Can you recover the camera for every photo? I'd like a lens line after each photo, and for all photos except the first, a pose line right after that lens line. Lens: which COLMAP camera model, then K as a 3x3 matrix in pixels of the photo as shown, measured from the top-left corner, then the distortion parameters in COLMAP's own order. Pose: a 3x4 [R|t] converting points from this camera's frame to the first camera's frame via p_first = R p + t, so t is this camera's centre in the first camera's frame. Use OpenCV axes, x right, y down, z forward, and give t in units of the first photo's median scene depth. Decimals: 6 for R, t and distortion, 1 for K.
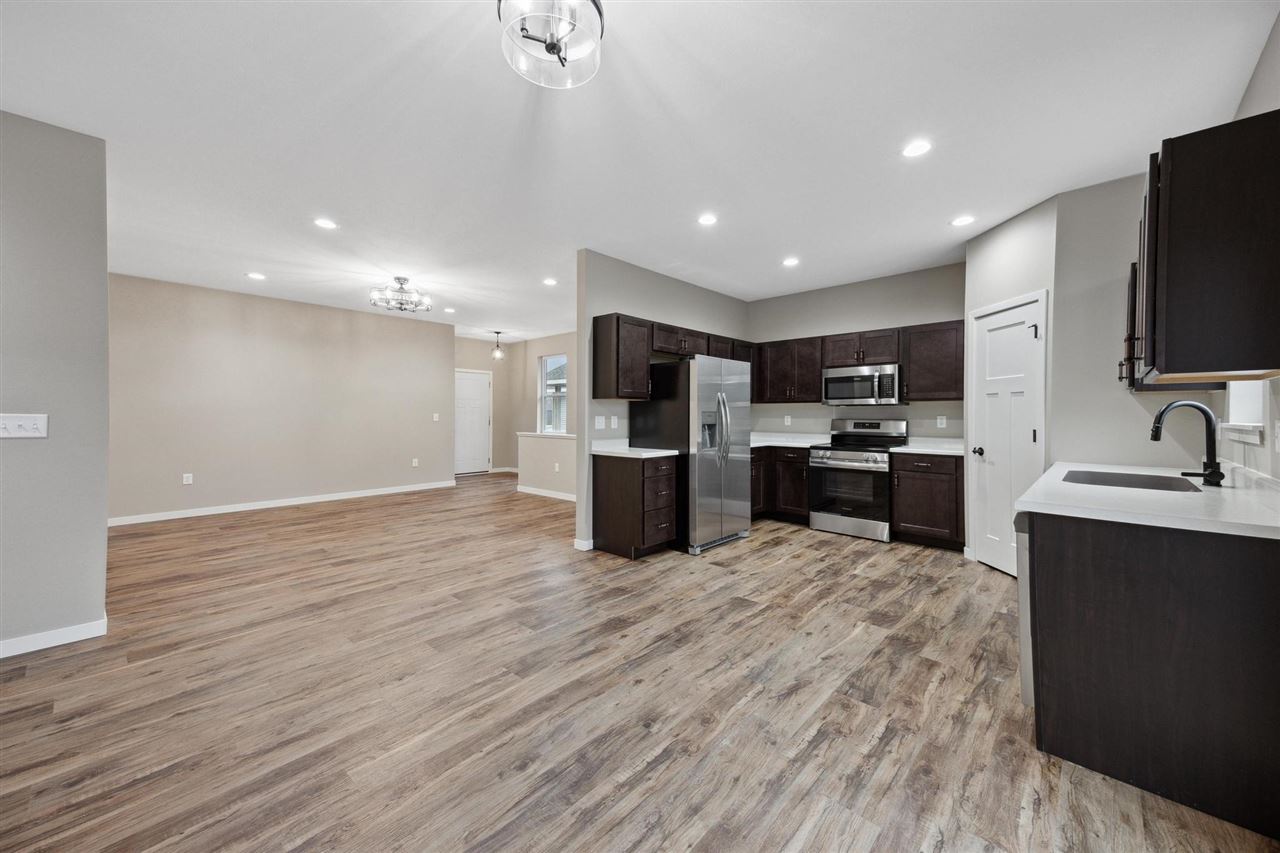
lens RADIAL K [[500.2, 0, 599.7], [0, 500.2, 403.9], [0, 0, 1]] dist [0.000512, -0.001866]
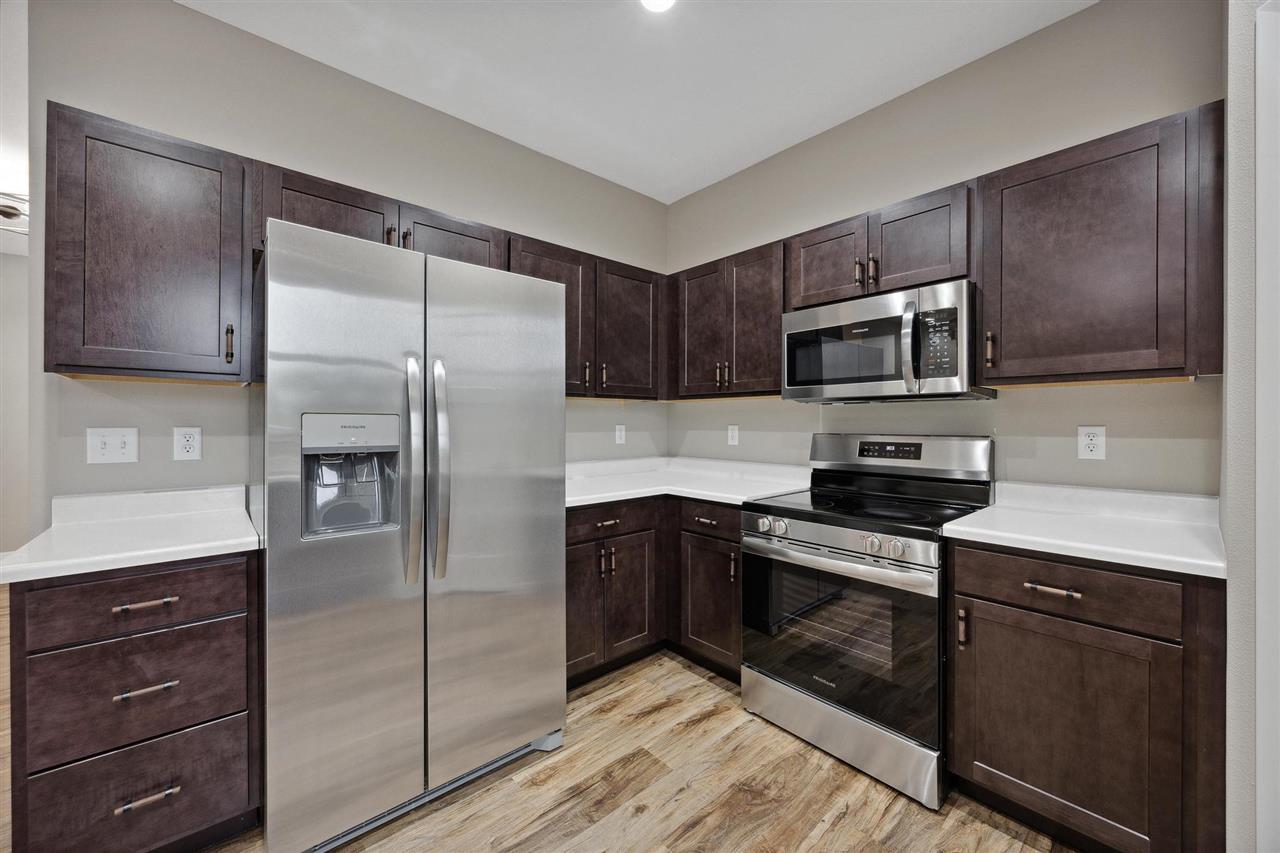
lens RADIAL K [[480.7, 0, 633.6], [0, 480.7, 423.2], [0, 0, 1]] dist [-0.020524, 0.000813]
pose [[0.998866, 0.000222, -0.047618, 0.426724], [0.000974, 0.999685, 0.025092, 0.013880], [0.047608, -0.025110, 0.998550, 0.743373]]
